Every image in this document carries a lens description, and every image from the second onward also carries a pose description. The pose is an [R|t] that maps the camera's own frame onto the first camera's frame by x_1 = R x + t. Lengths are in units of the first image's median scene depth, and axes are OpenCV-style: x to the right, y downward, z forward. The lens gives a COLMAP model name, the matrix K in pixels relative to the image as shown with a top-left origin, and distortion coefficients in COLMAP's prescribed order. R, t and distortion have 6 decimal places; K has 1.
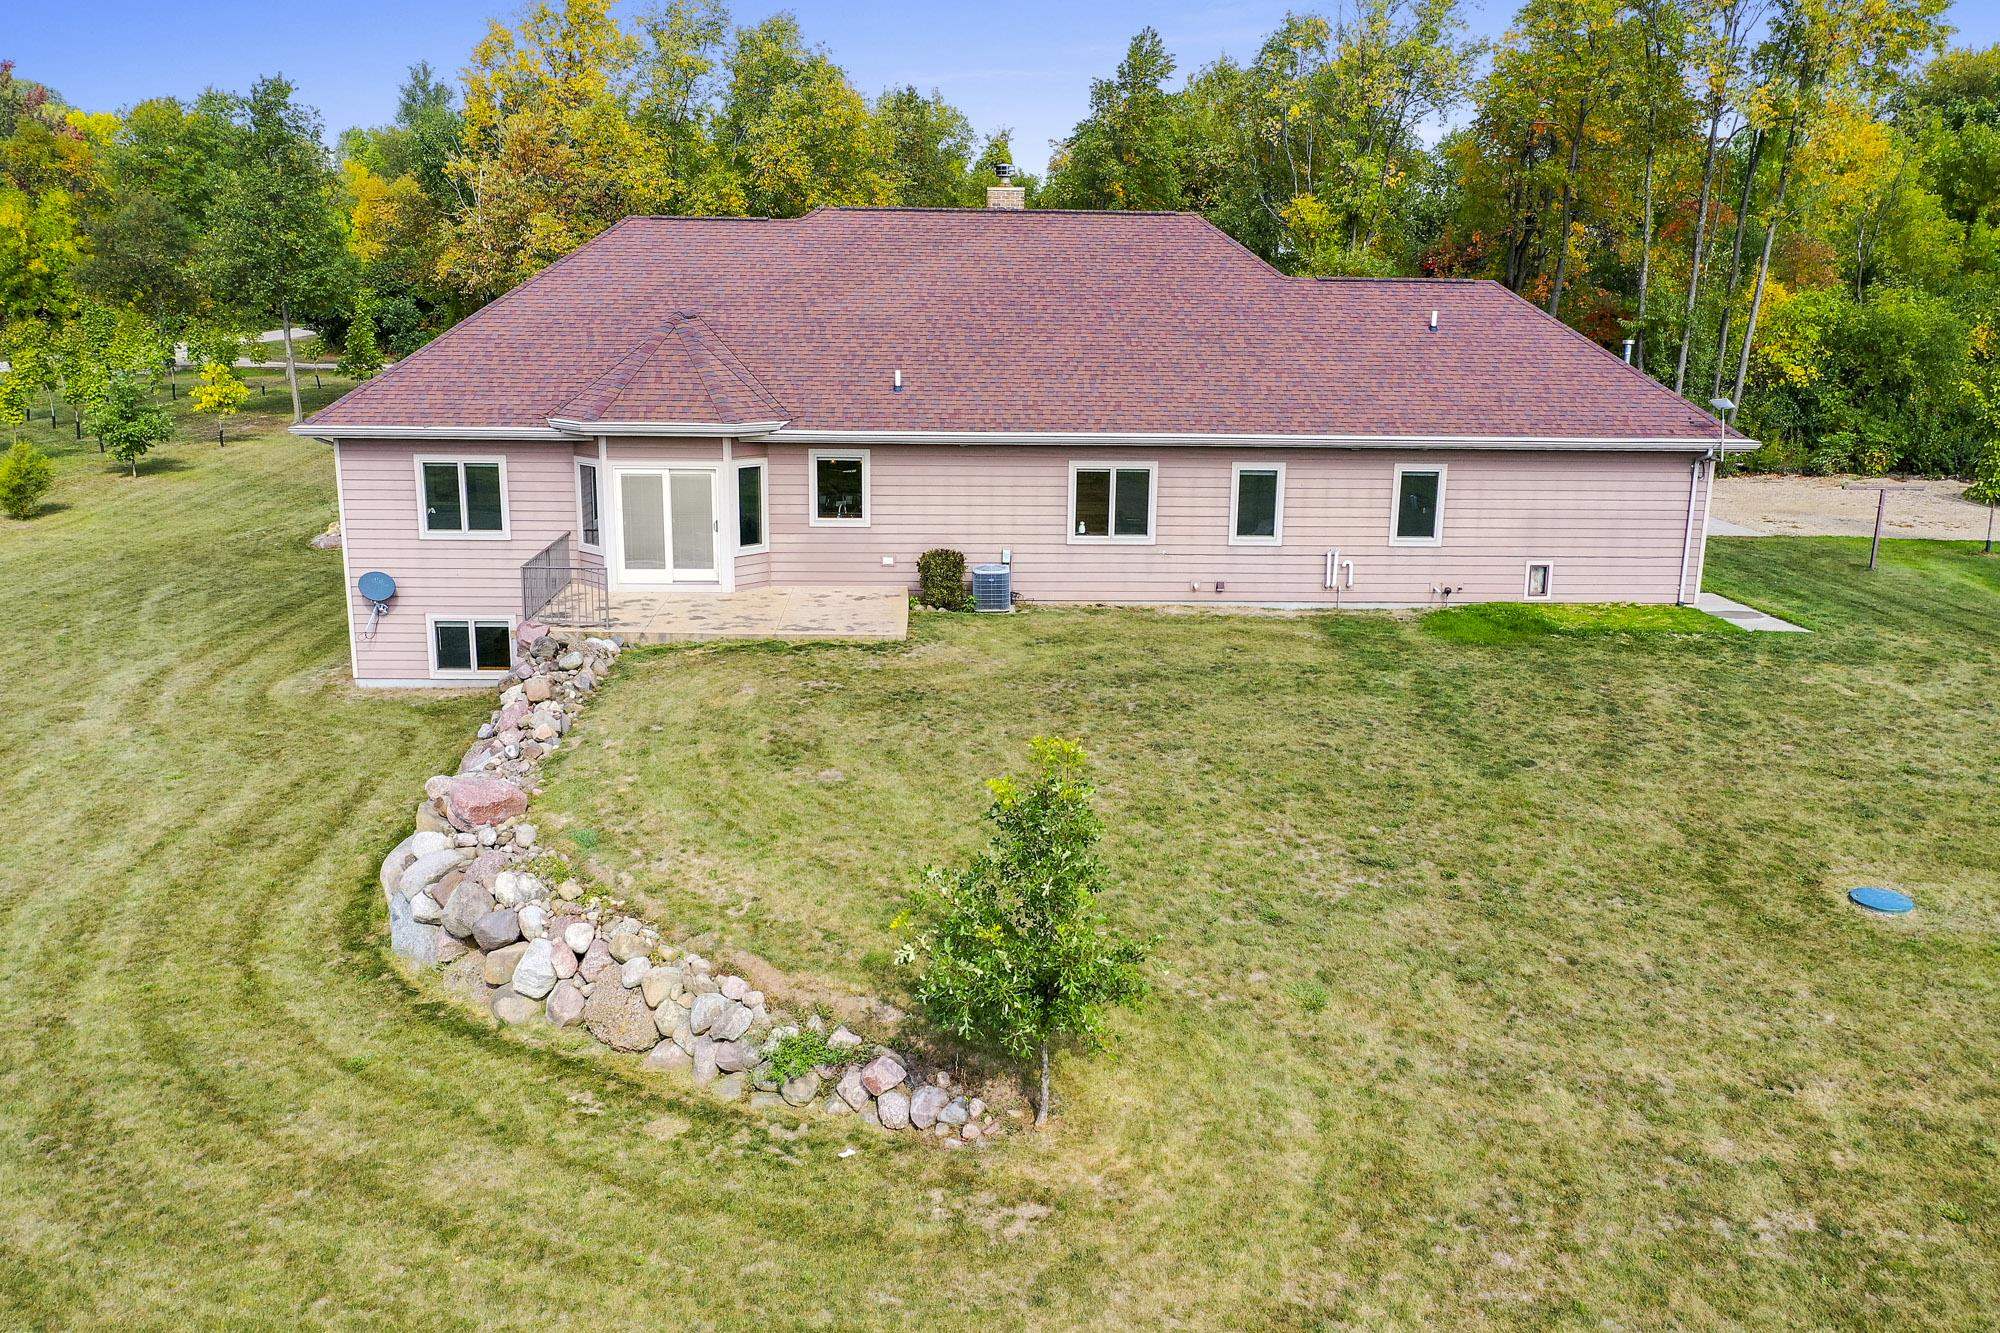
lens RADIAL K [[1549.0, 0, 1001.5], [0, 1549.0, 668.4], [0, 0, 1]] dist [-0.020588, 0.006453]
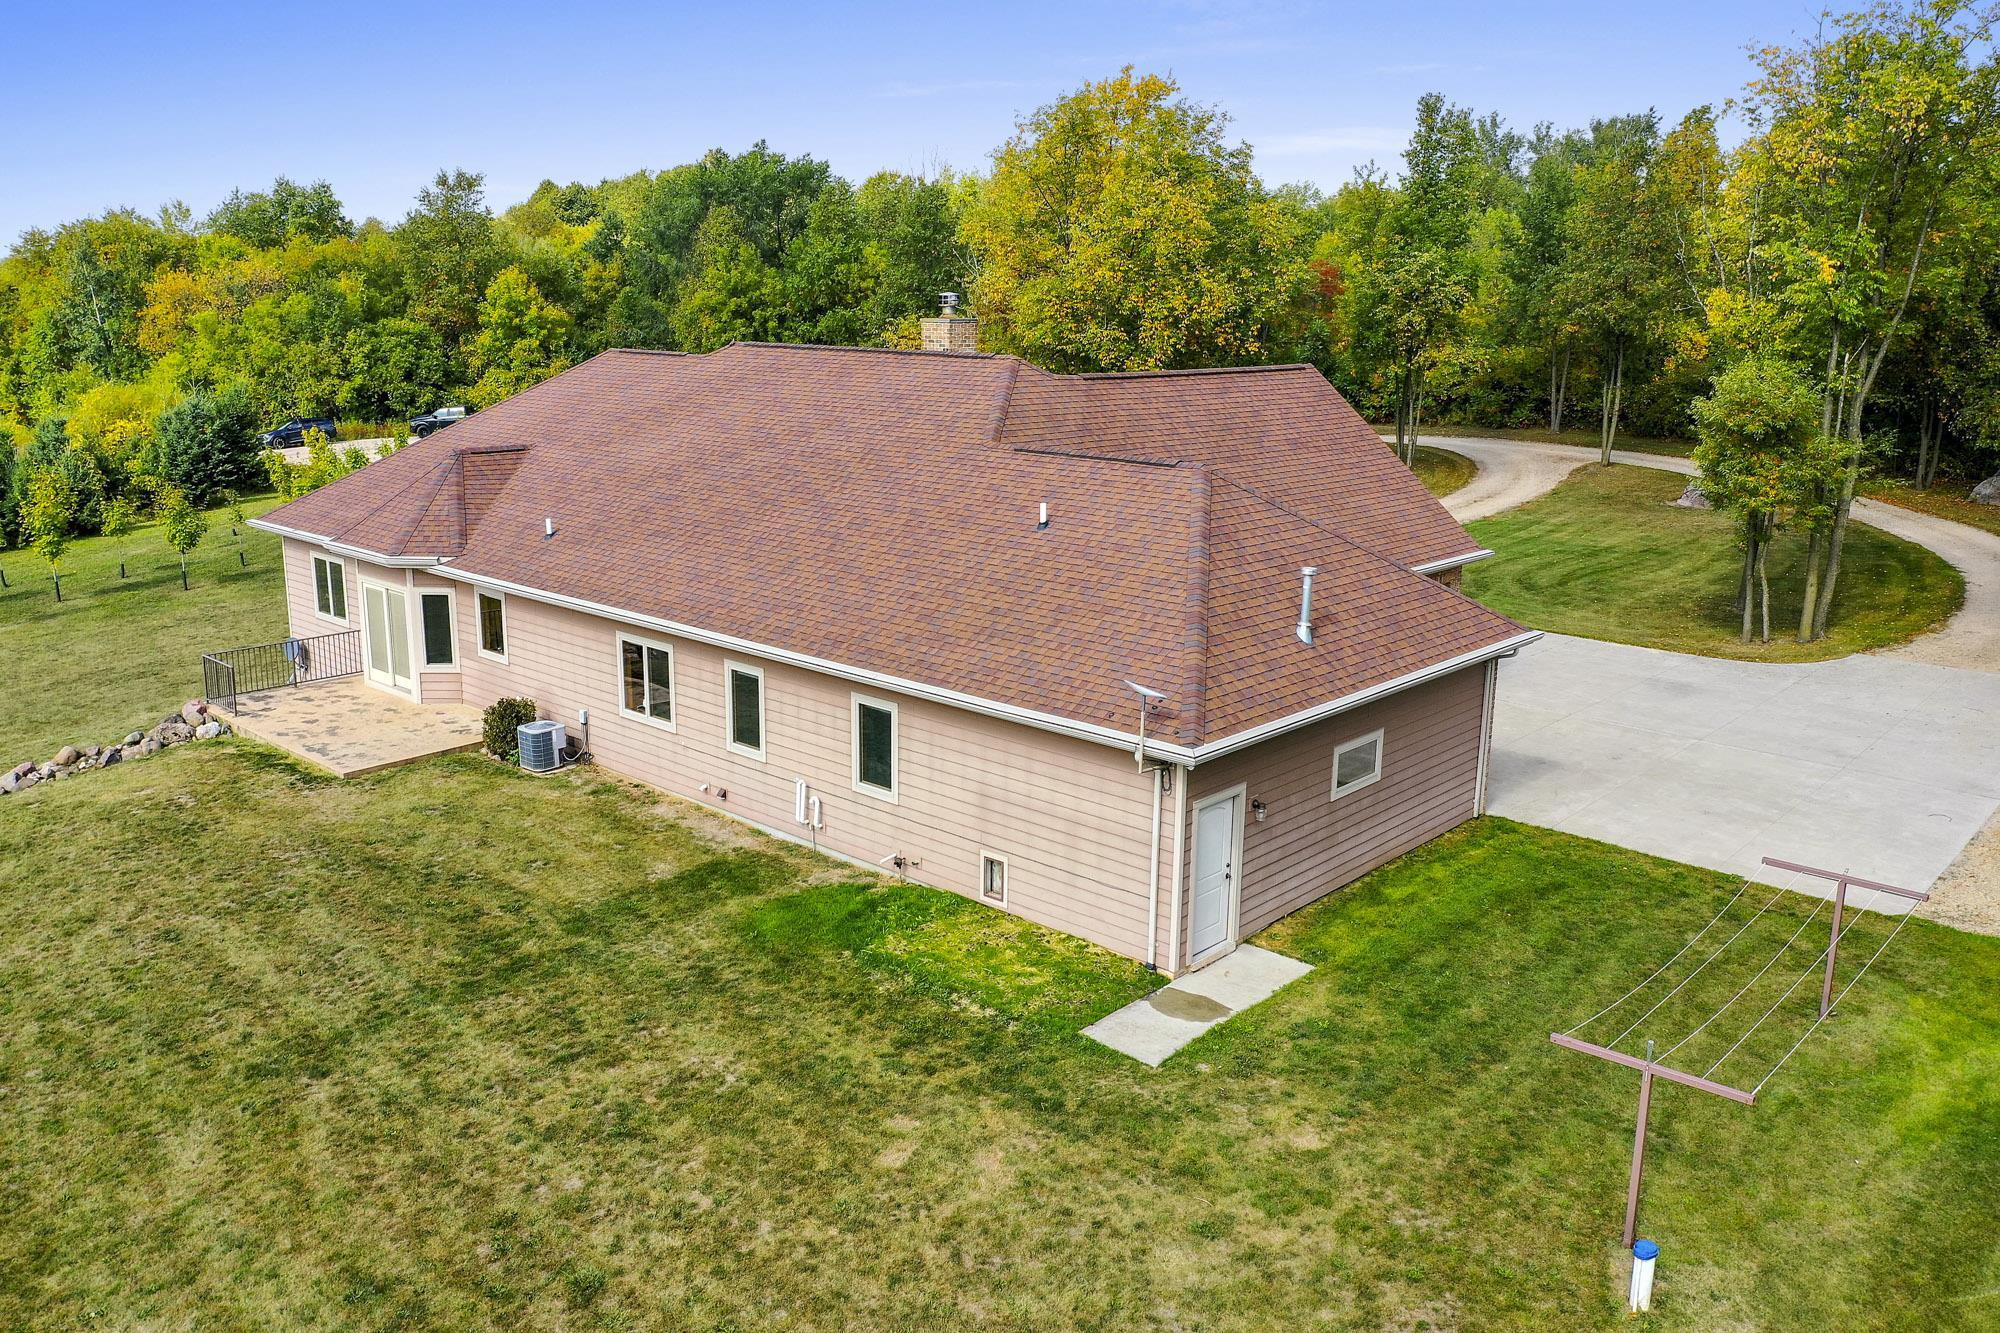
lens RADIAL K [[1549.0, 0, 999.7], [0, 1549.0, 663.5], [0, 0, 1]] dist [-0.020588, 0.006453]
pose [[0.710259, 0.158464, -0.685873, 0.855458], [-0.172597, 0.983795, 0.048562, -0.197831], [0.682454, 0.083888, 0.726099, 0.463641]]
